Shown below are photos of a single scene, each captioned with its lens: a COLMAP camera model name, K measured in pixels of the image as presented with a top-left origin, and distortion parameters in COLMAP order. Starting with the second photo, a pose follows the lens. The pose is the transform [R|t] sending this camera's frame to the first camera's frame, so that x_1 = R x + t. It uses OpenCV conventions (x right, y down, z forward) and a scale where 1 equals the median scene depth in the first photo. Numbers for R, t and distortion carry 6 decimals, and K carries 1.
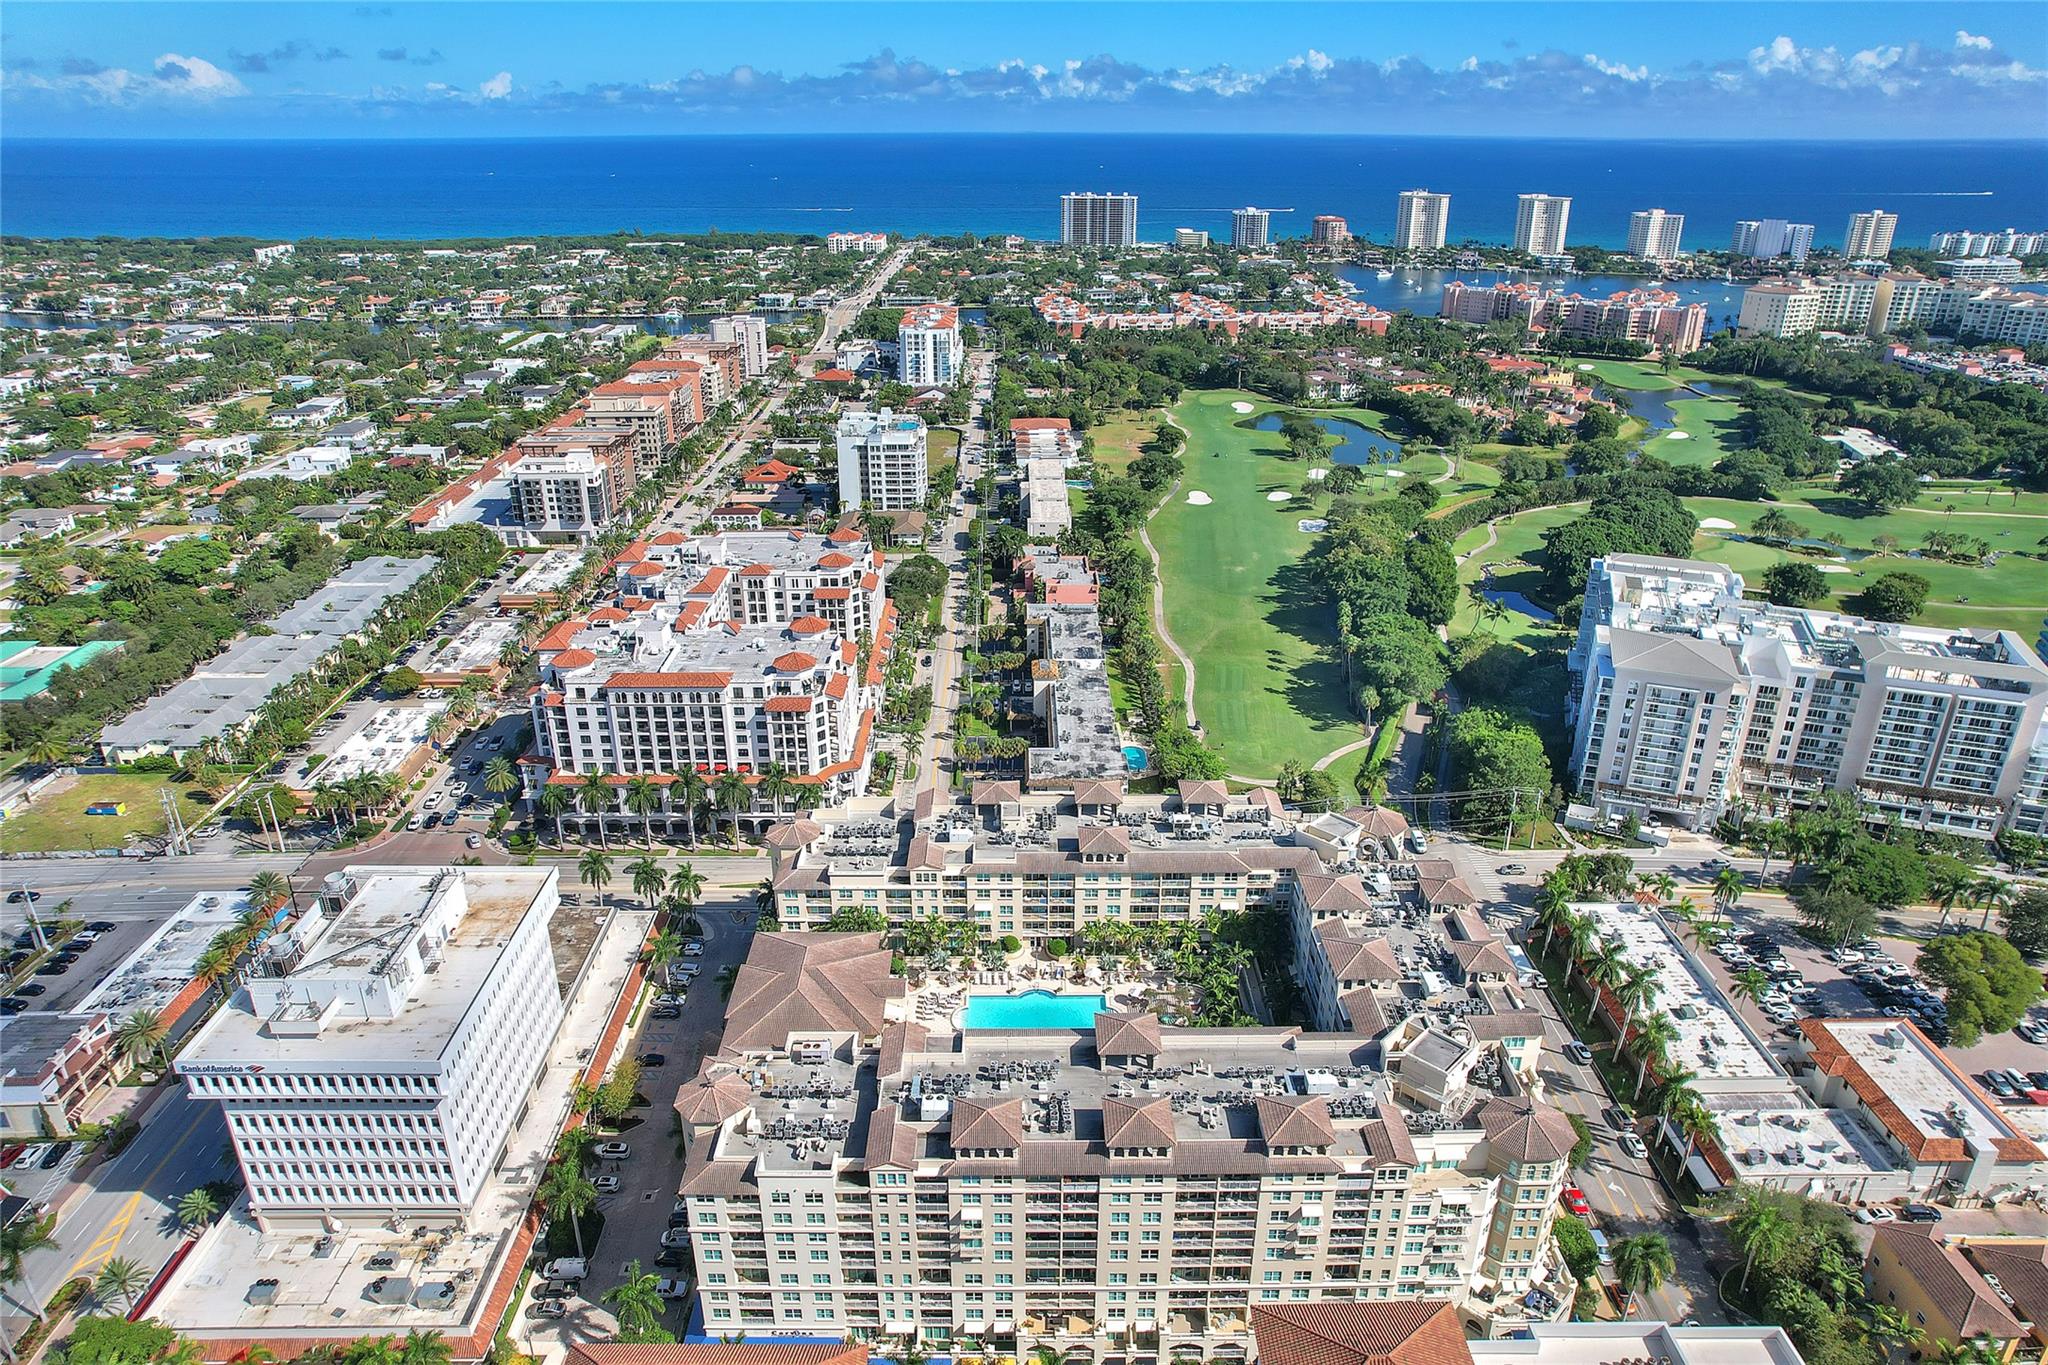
lens RADIAL K [[1308.5, 0, 1020.9], [0, 1308.5, 688.9], [0, 0, 1]] dist [-0.051065, 0.034960]
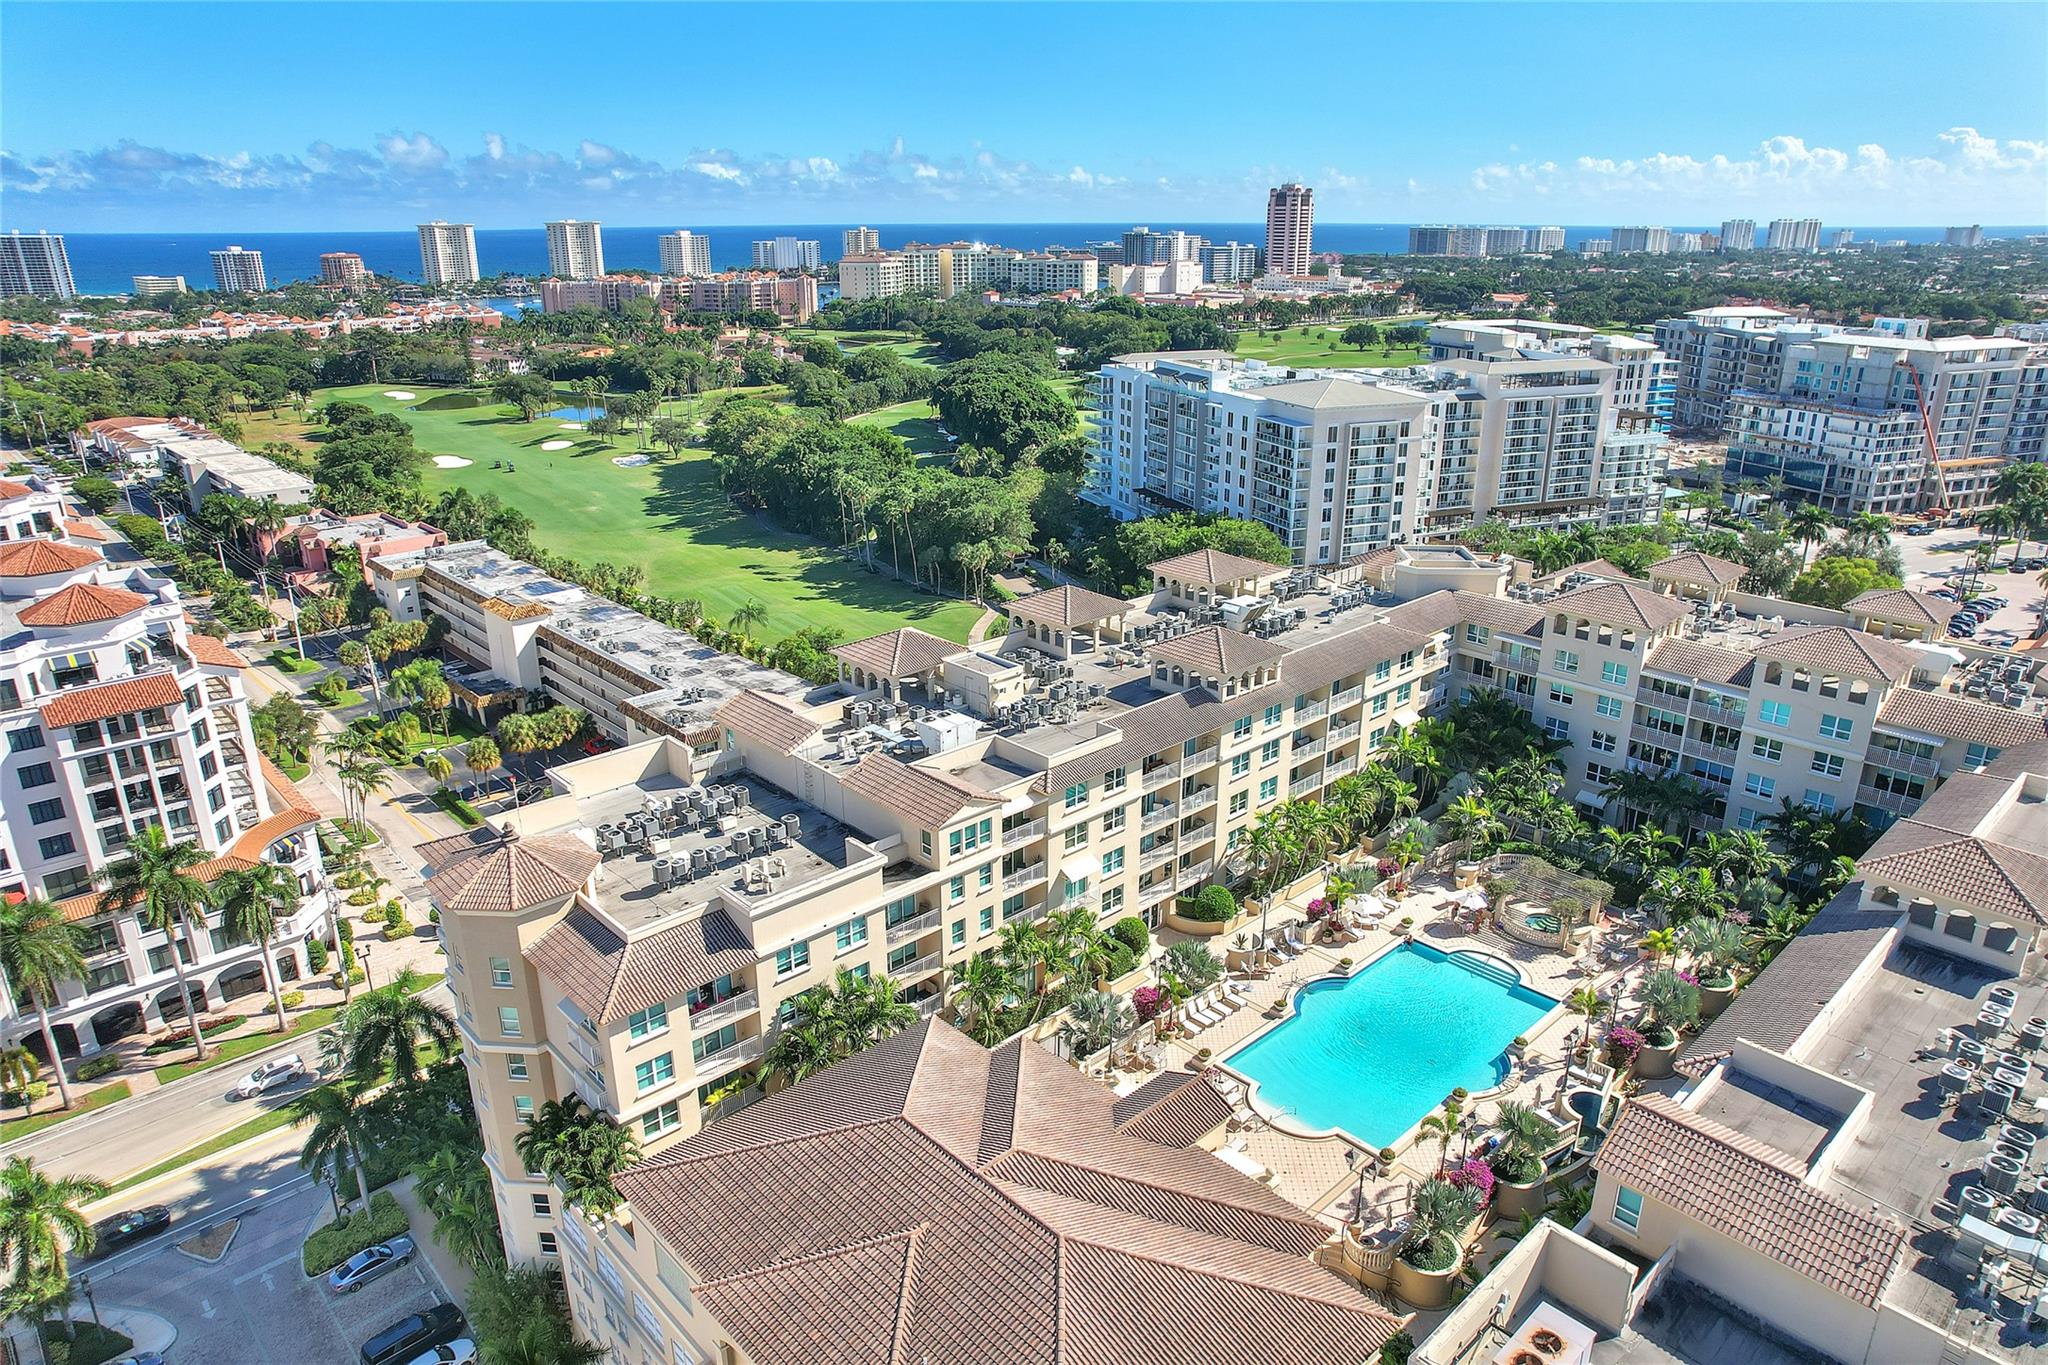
lens RADIAL K [[1308.5, 0, 1024.6], [0, 1308.5, 692.9], [0, 0, 1]] dist [-0.051065, 0.034960]
pose [[0.737256, -0.236547, 0.632850, -0.217248], [0.275645, 0.960512, 0.037901, 0.070408], [-0.616825, 0.146499, 0.773347, 0.516362]]
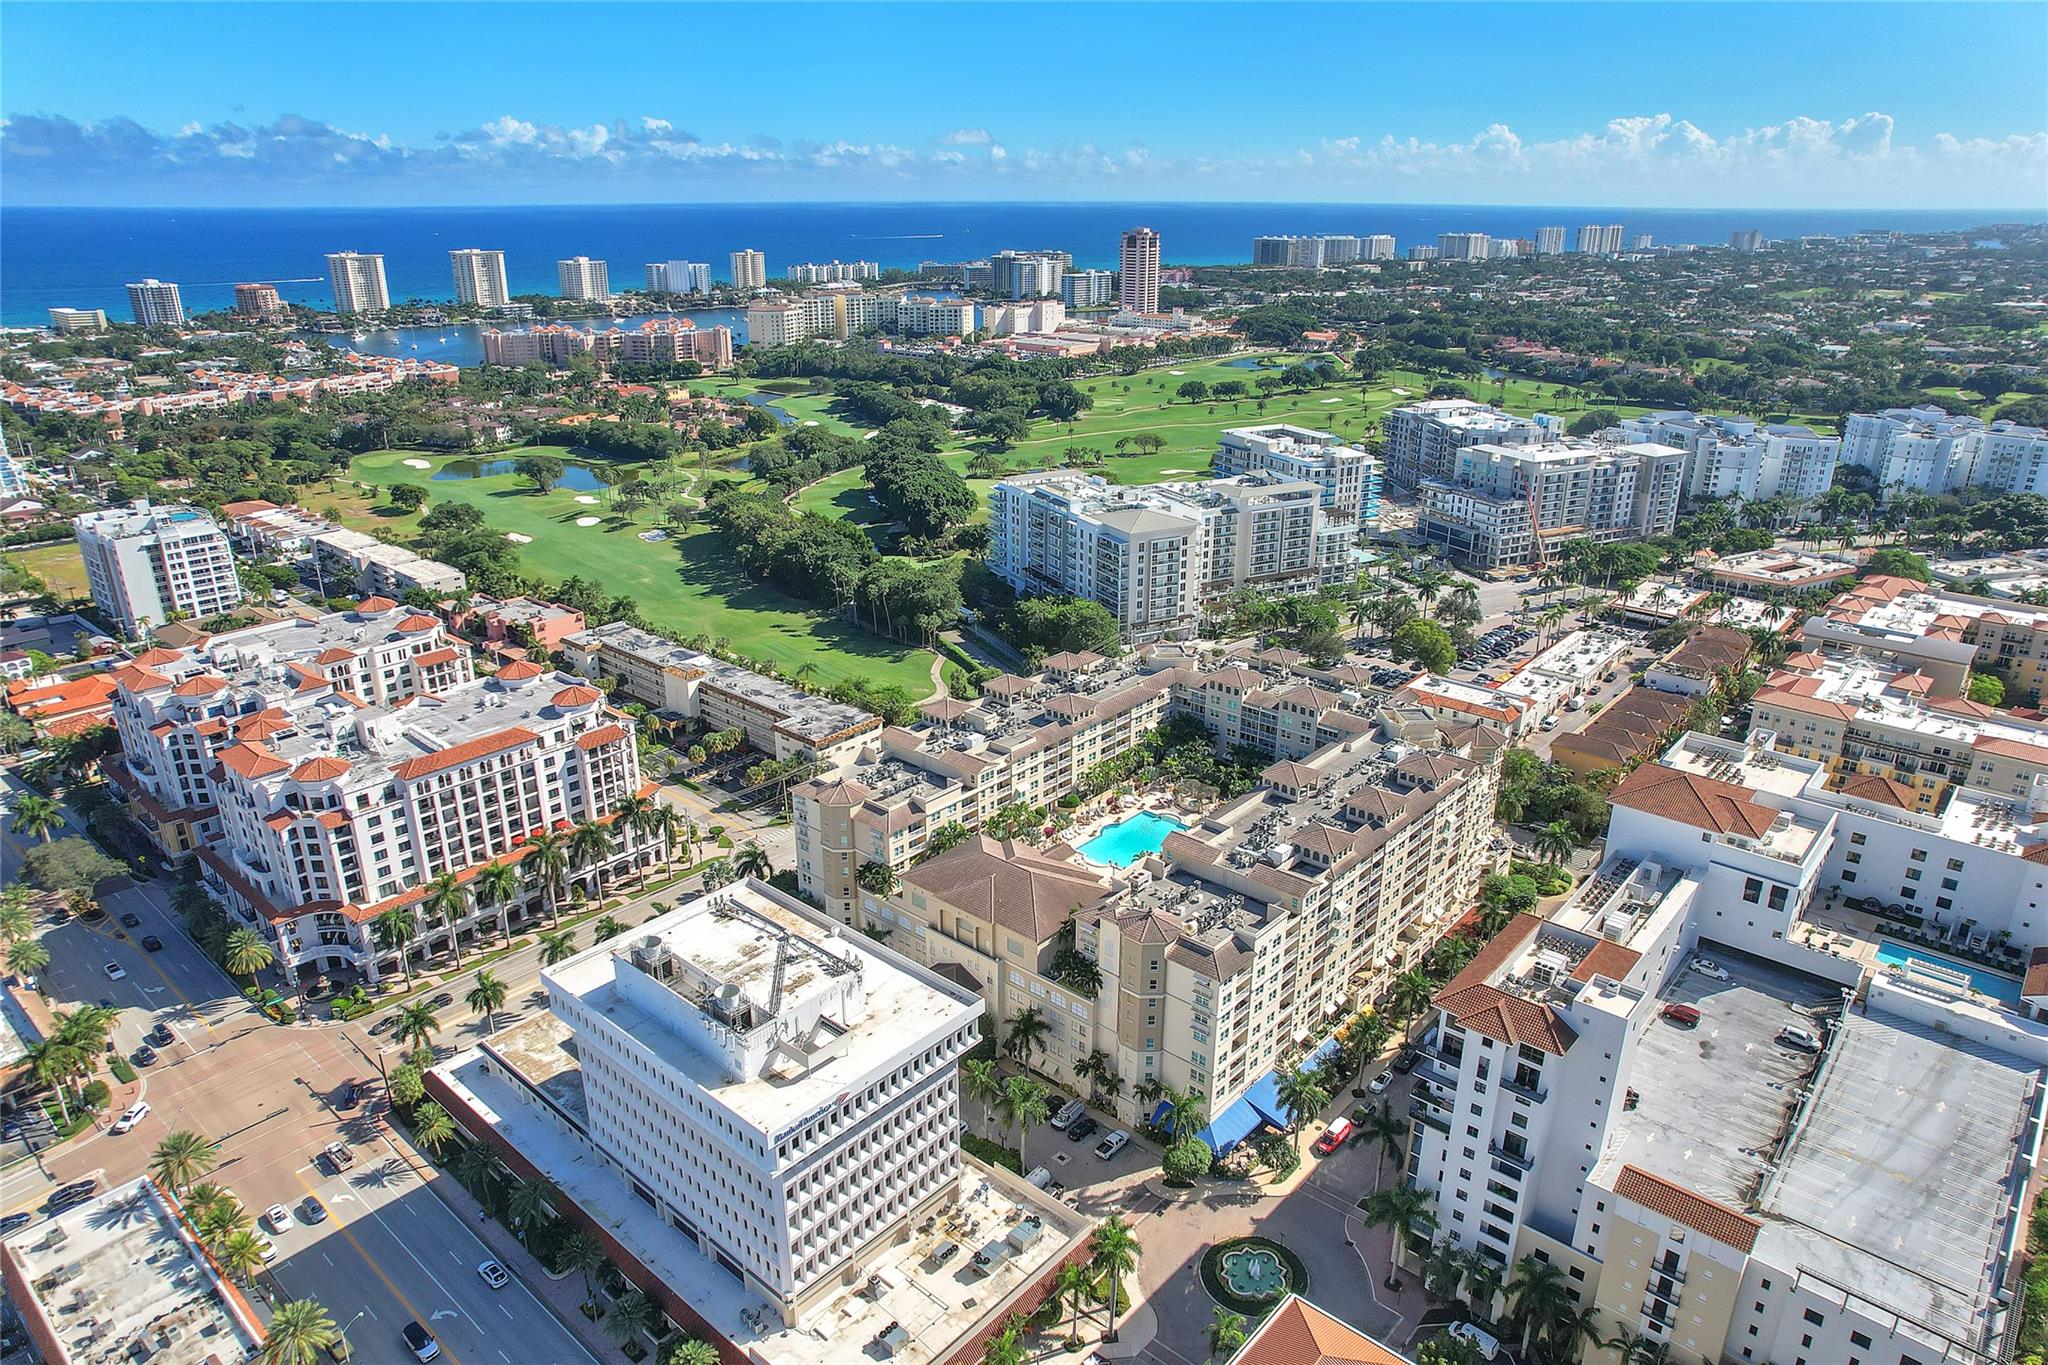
lens RADIAL K [[1308.5, 0, 1025.5], [0, 1308.5, 690.9], [0, 0, 1]] dist [-0.051065, 0.034960]
pose [[0.666177, -0.268041, 0.695961, -0.602050], [0.299059, 0.950879, 0.079960, -0.003118], [-0.683207, 0.154866, 0.713613, 0.128801]]
